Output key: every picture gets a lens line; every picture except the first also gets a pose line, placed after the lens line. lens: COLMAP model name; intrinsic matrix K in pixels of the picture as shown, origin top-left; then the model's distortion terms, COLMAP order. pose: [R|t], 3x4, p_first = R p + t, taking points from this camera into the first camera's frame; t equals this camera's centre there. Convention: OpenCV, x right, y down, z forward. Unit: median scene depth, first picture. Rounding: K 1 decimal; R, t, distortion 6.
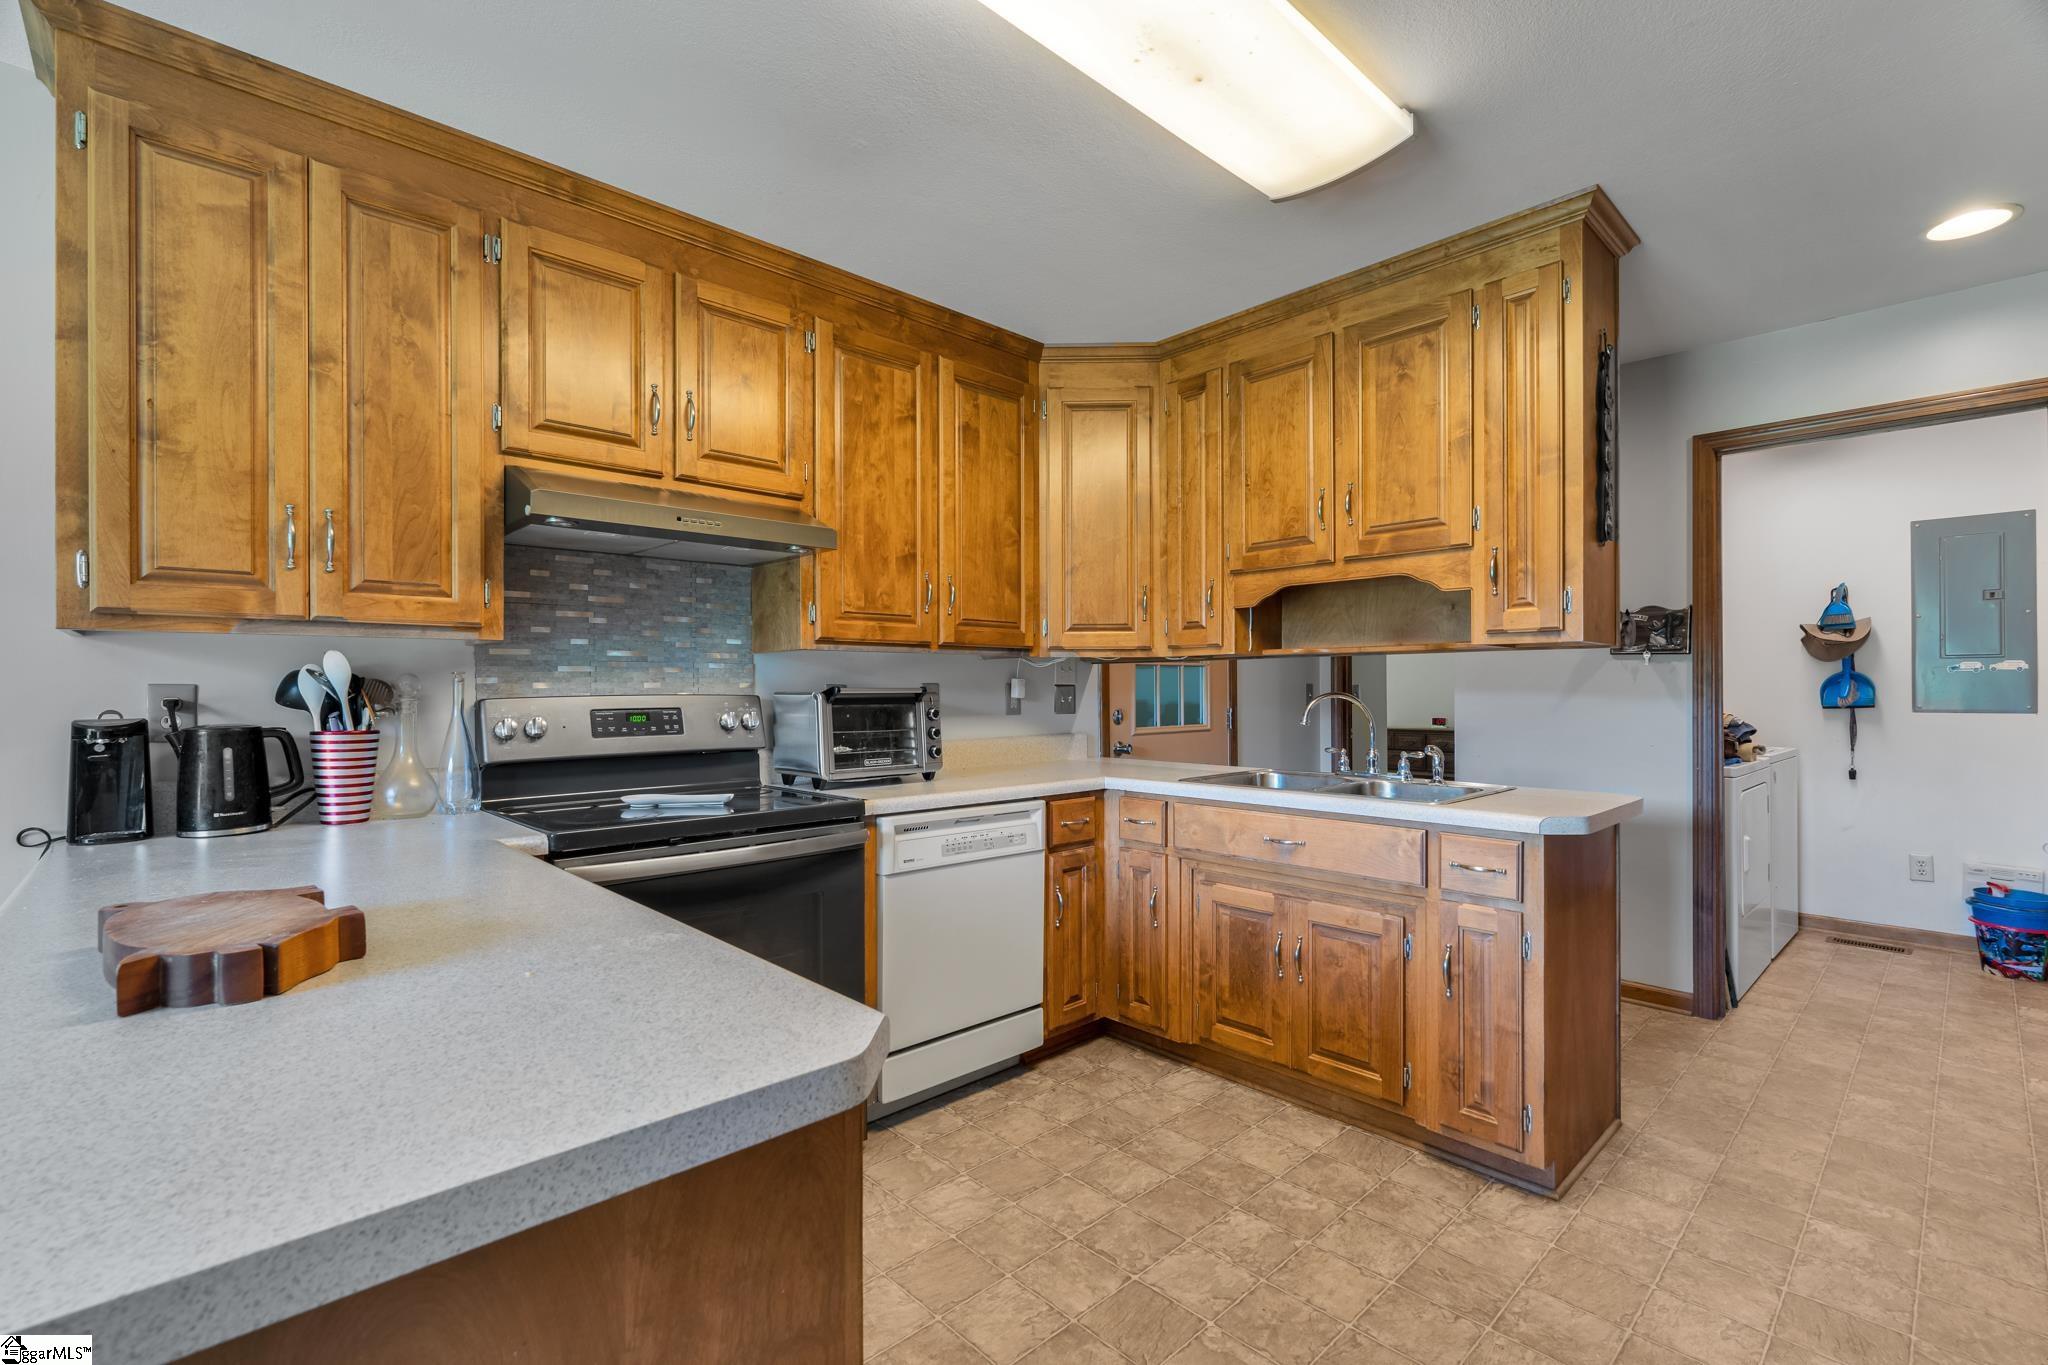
lens RADIAL K [[906.8, 0, 1019.1], [0, 906.8, 689.6], [0, 0, 1]] dist [-0.003915, -0.000495]
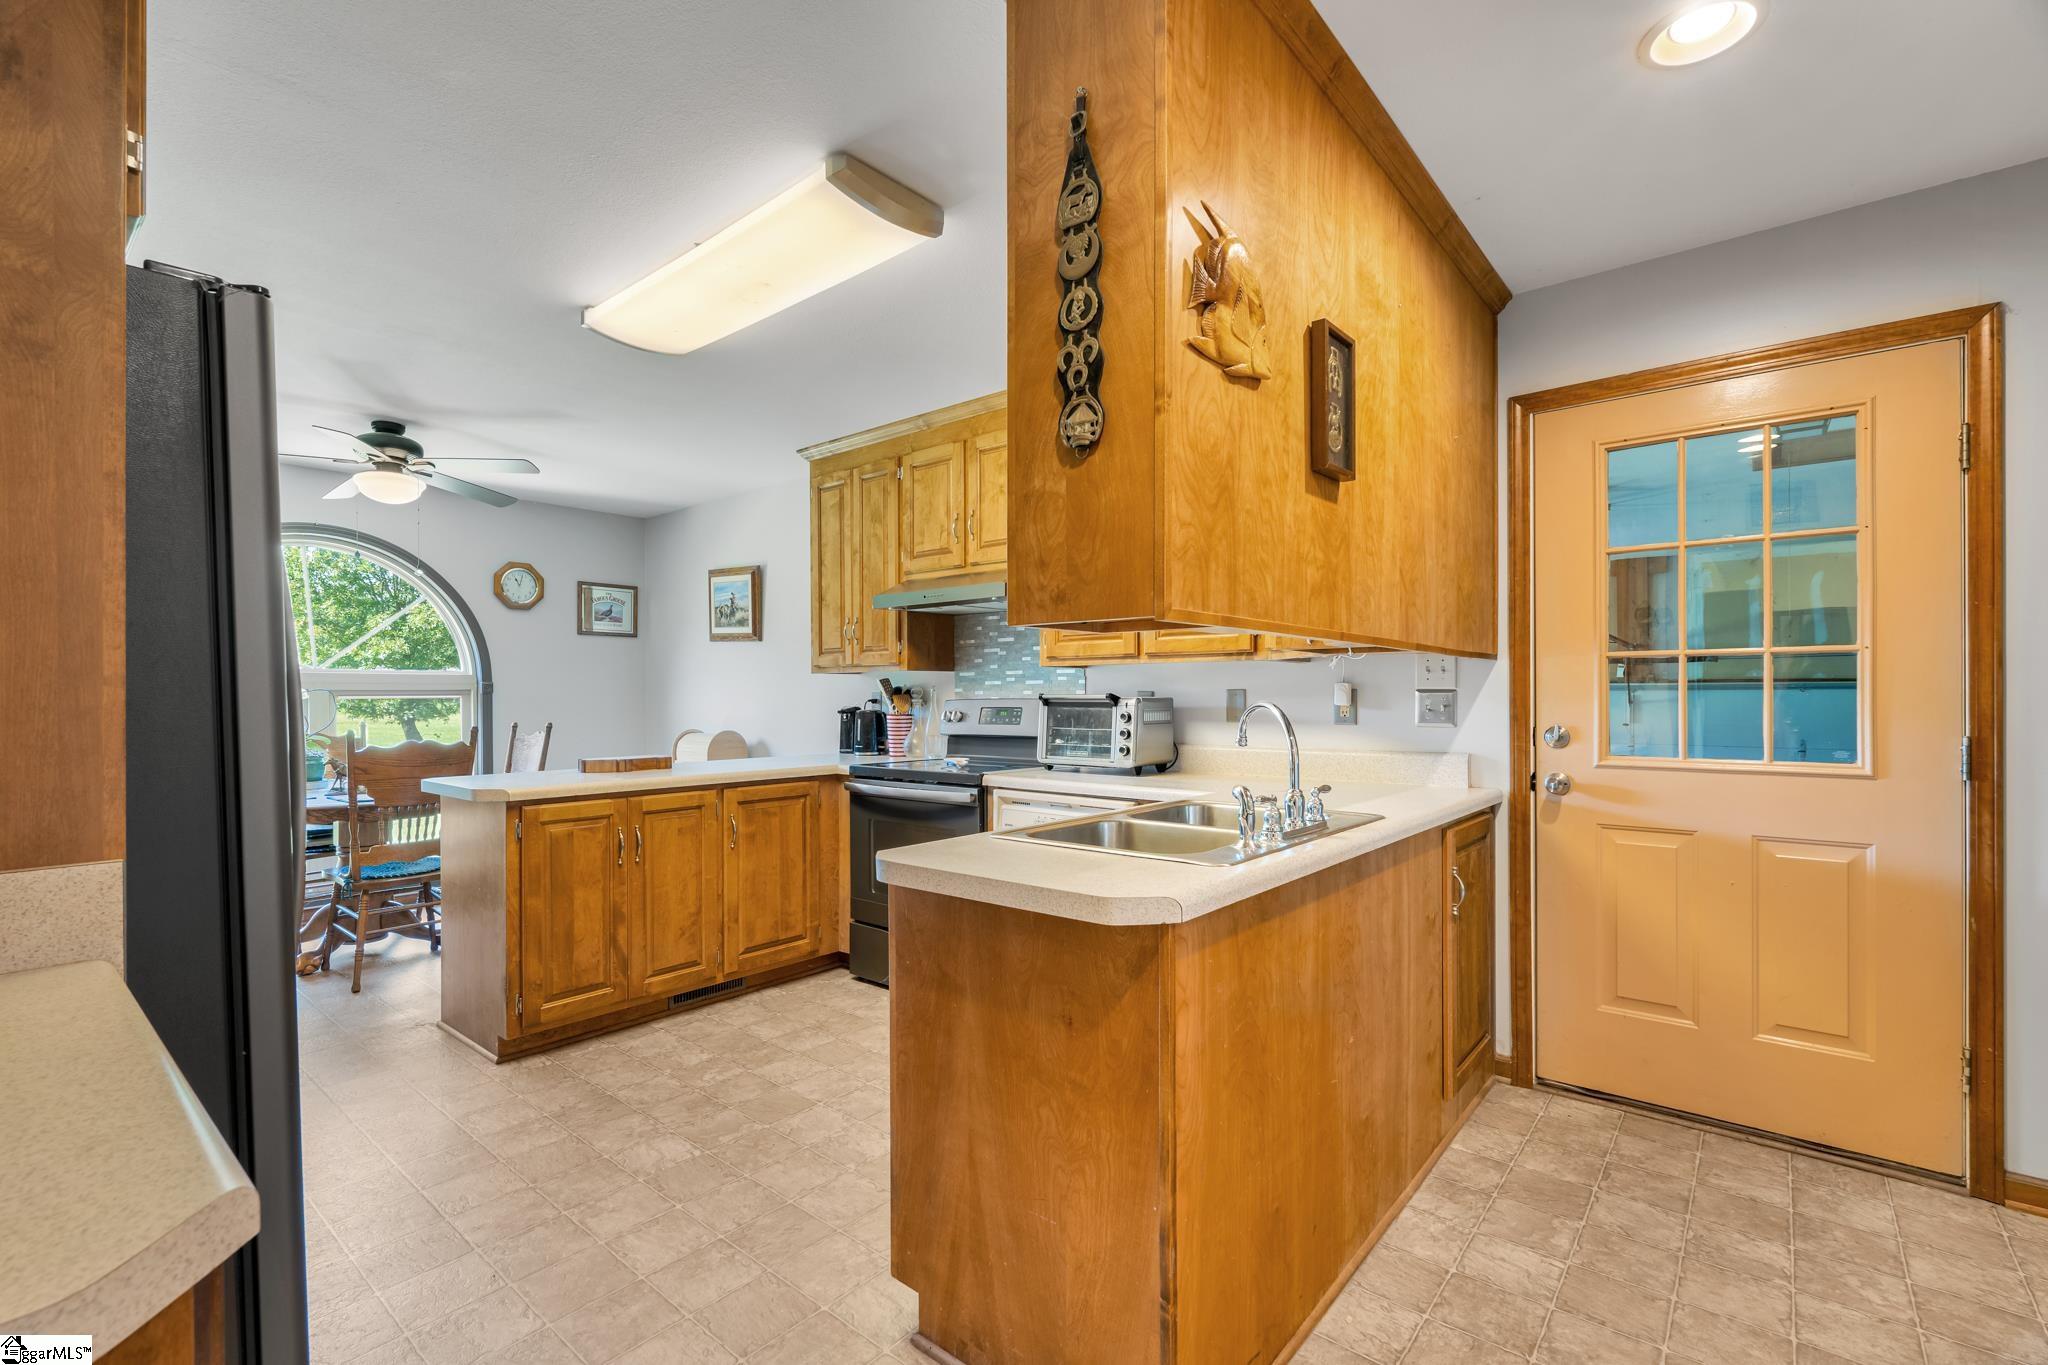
lens RADIAL K [[906.8, 0, 1021.8], [0, 906.8, 696.9], [0, 0, 1]] dist [-0.003915, -0.000495]
pose [[0.115468, 0.007471, -0.993283, 1.105173], [0.003964, 0.999960, 0.007982, -0.008955], [0.993303, -0.004859, 0.115434, 0.797362]]
